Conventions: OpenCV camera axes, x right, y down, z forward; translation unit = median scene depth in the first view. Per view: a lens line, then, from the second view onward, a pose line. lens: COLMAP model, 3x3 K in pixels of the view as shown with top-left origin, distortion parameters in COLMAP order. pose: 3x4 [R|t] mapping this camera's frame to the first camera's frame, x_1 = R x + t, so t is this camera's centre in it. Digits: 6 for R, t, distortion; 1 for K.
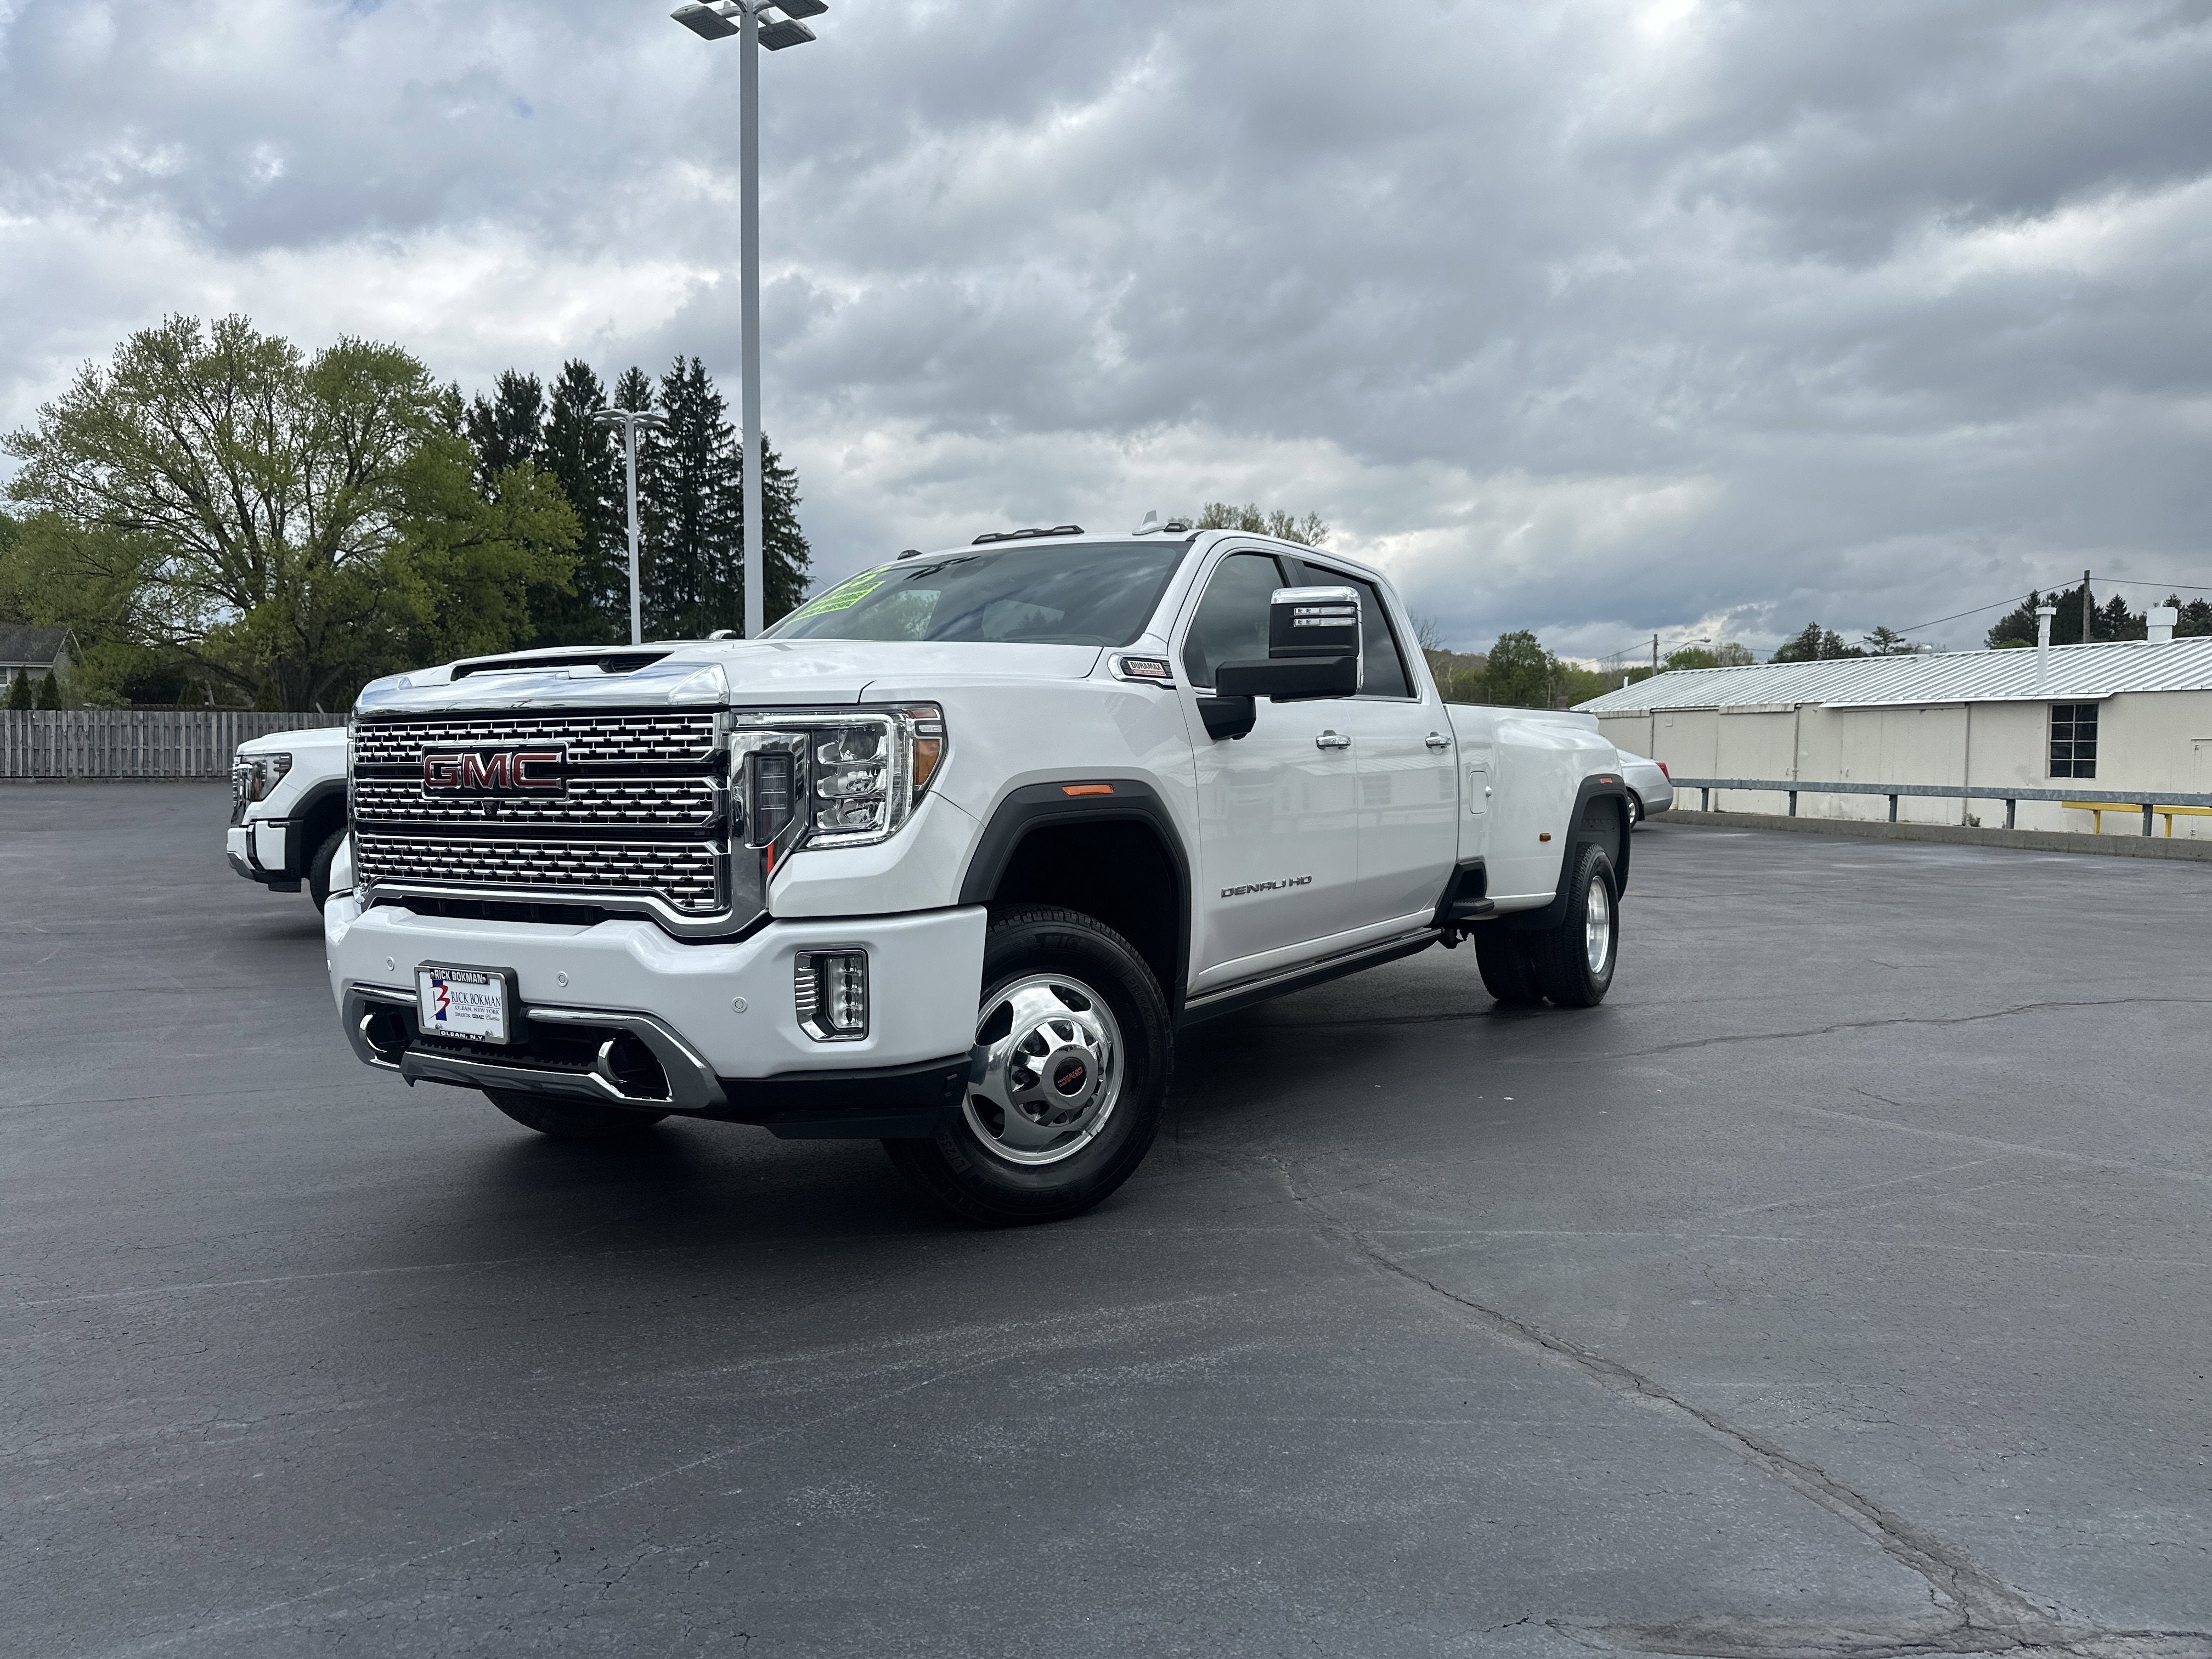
lens RADIAL K [[1576.3, 0, 1106.0], [0, 1576.3, 829.5], [0, 0, 1]] dist [0.042217, -0.058954]
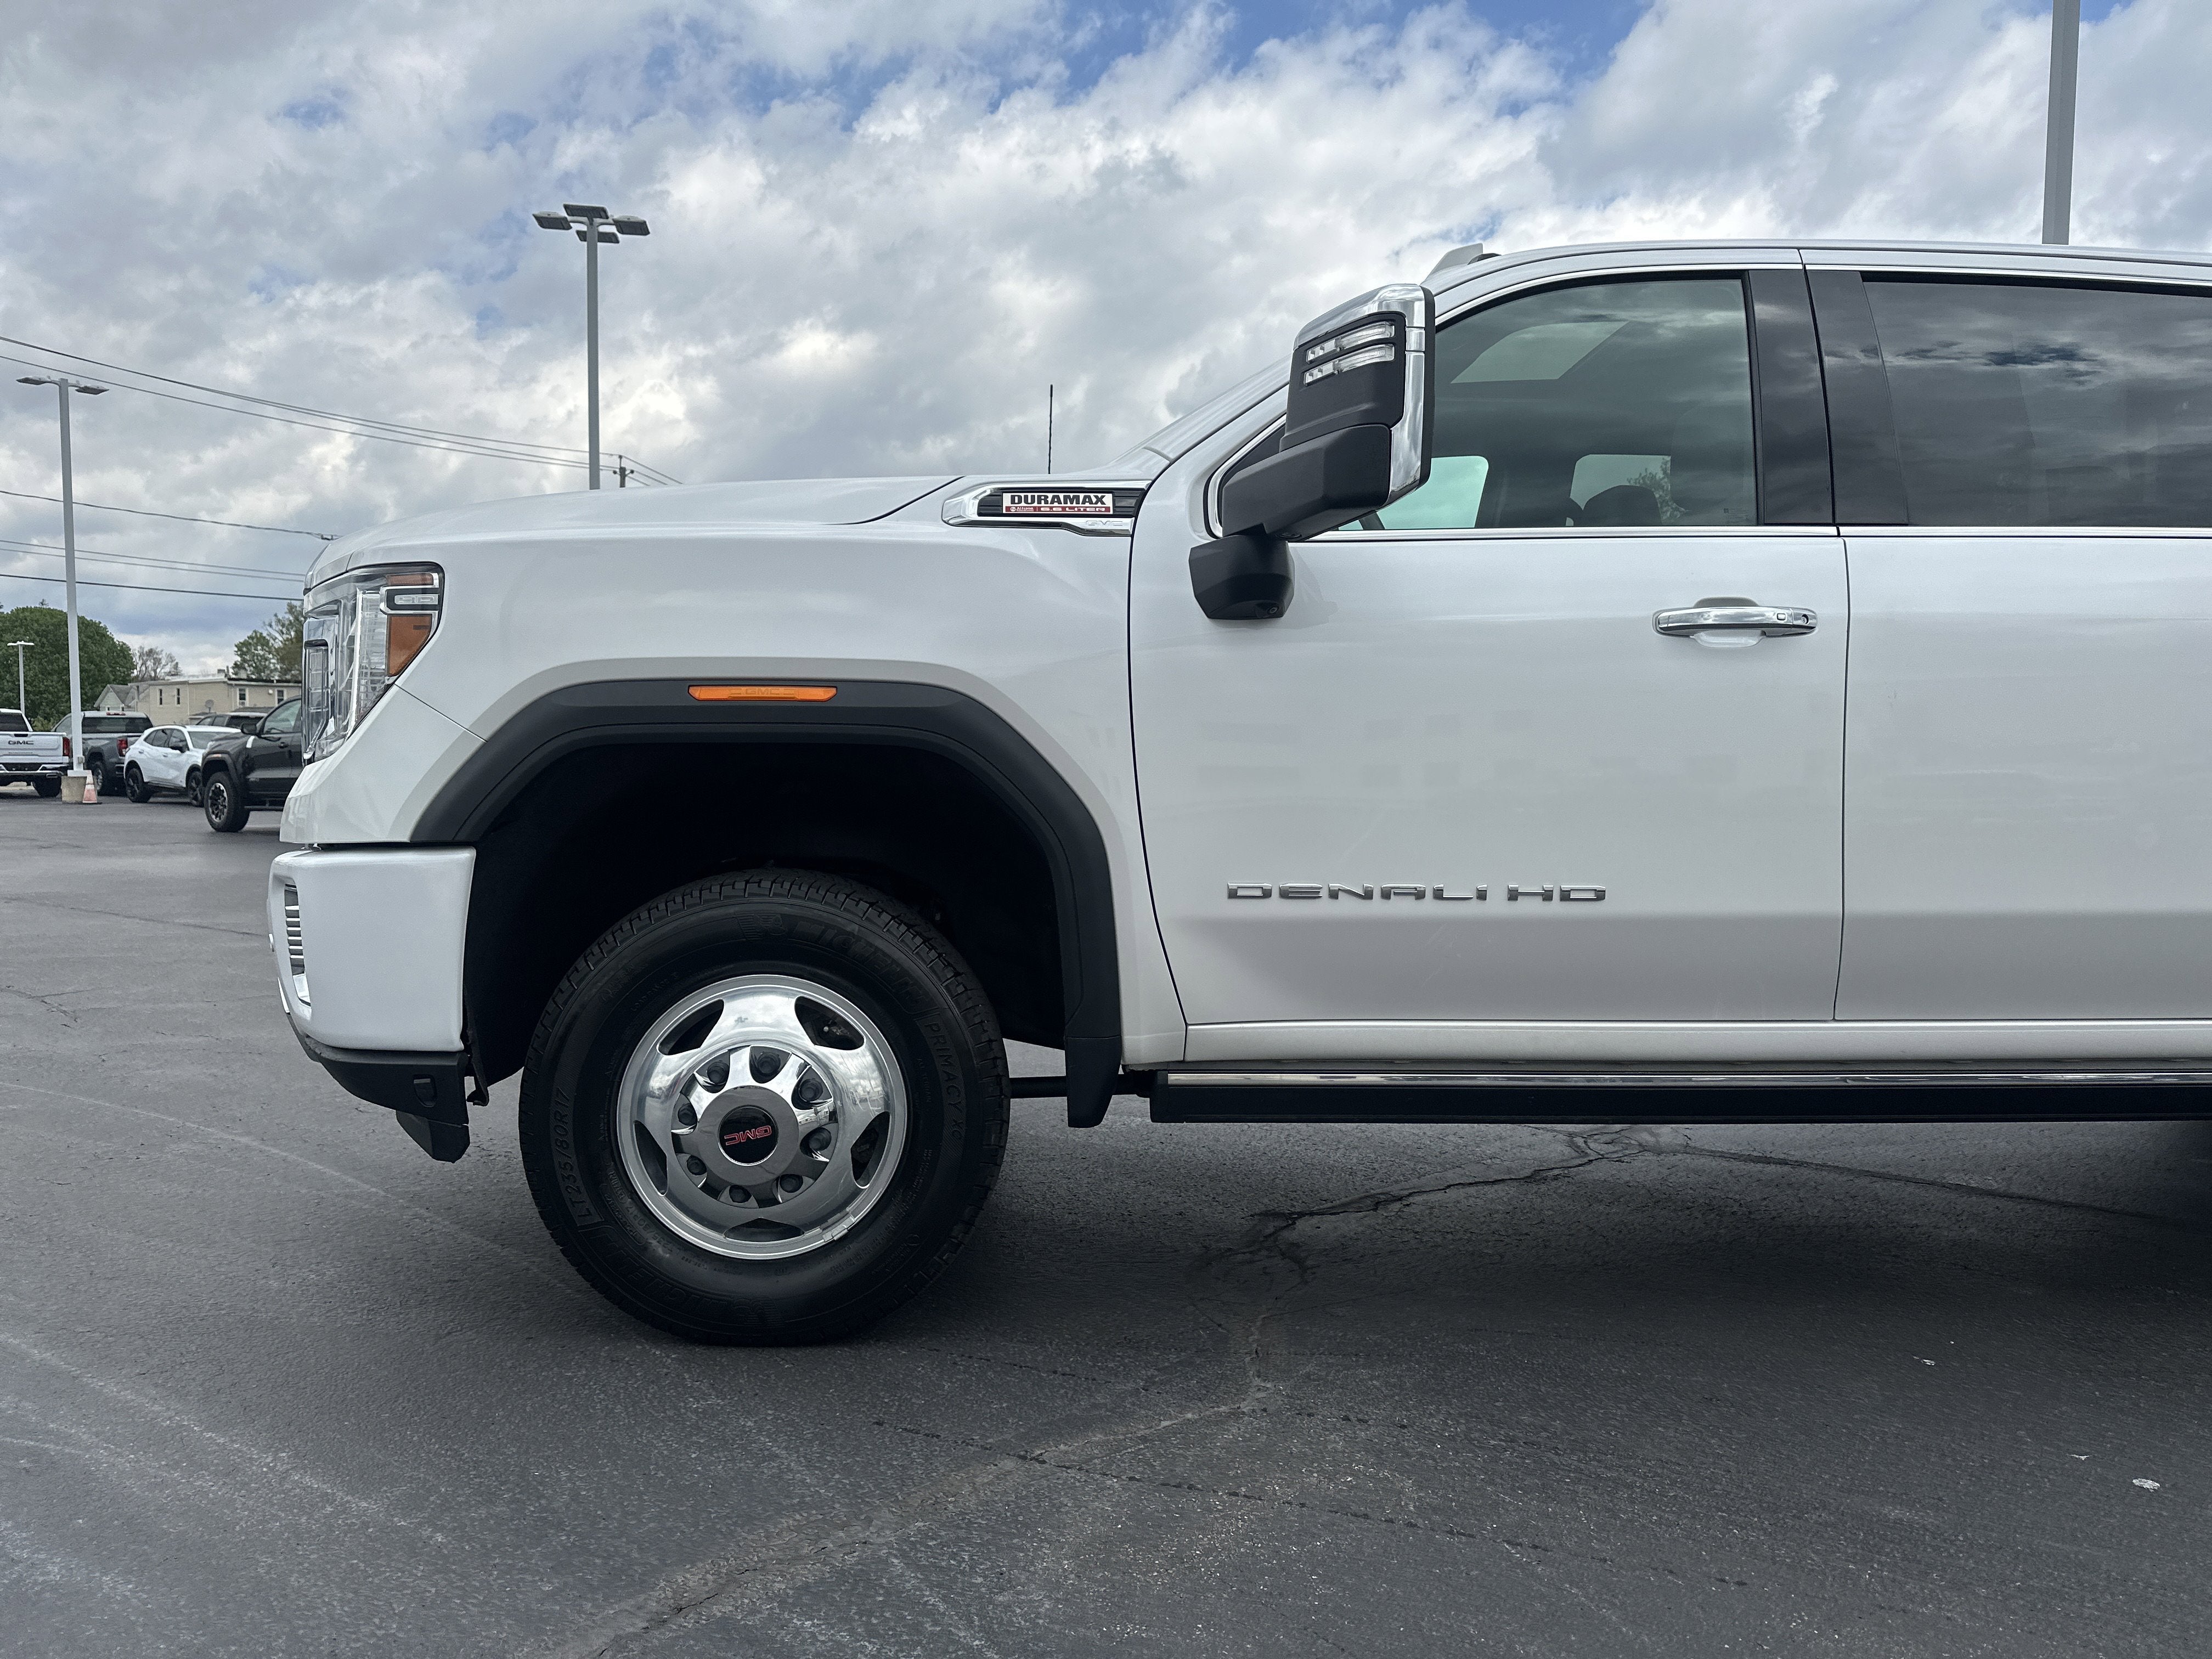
lens RADIAL K [[1539.4, 0, 1097.5], [0, 1539.4, 830.1], [0, 0, 1]] dist [0.049113, -0.069581]
pose [[0.536331, 0.039831, -0.843067, 0.329722], [-0.045581, 0.998795, 0.018192, 0.007295], [0.842776, 0.028672, 0.537500, 0.435779]]
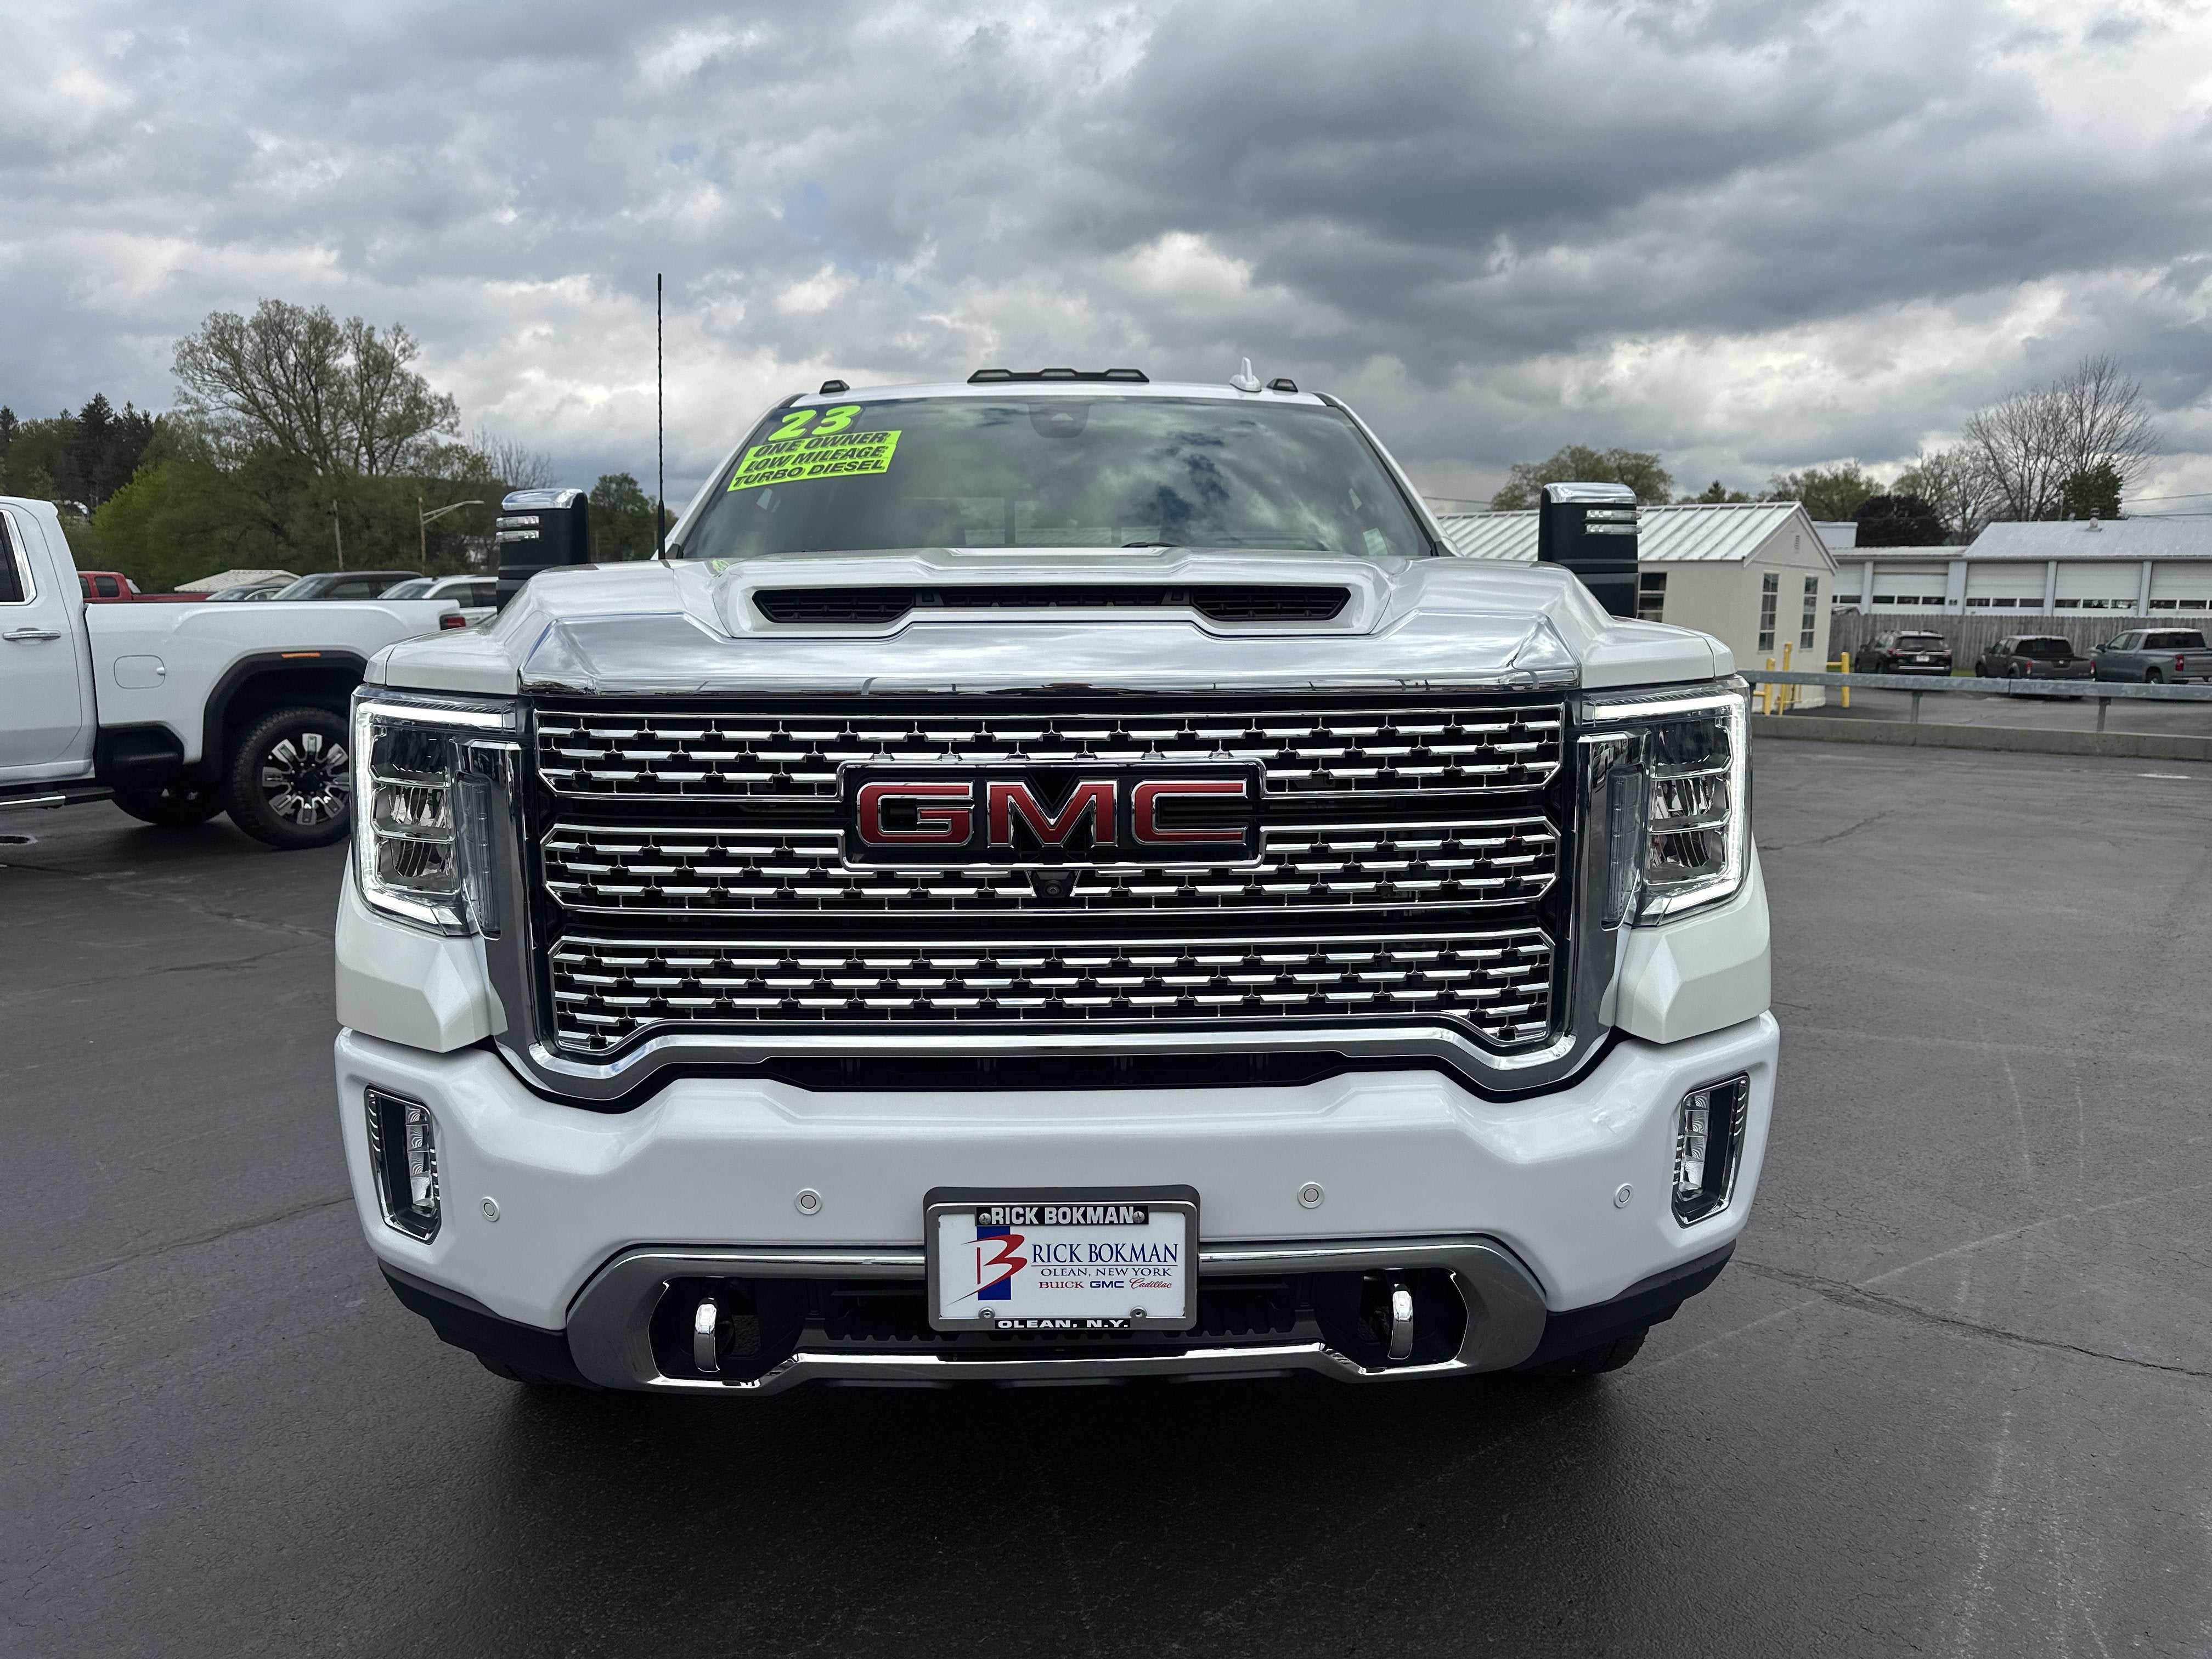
lens RADIAL K [[1576.3, 0, 1106.0], [0, 1576.3, 829.5], [0, 0, 1]] dist [0.042217, -0.058954]
pose [[0.858343, -0.069994, 0.508279, -0.326070], [0.022033, 0.994766, 0.099779, -0.042418], [-0.512603, -0.074445, 0.855392, 0.280599]]
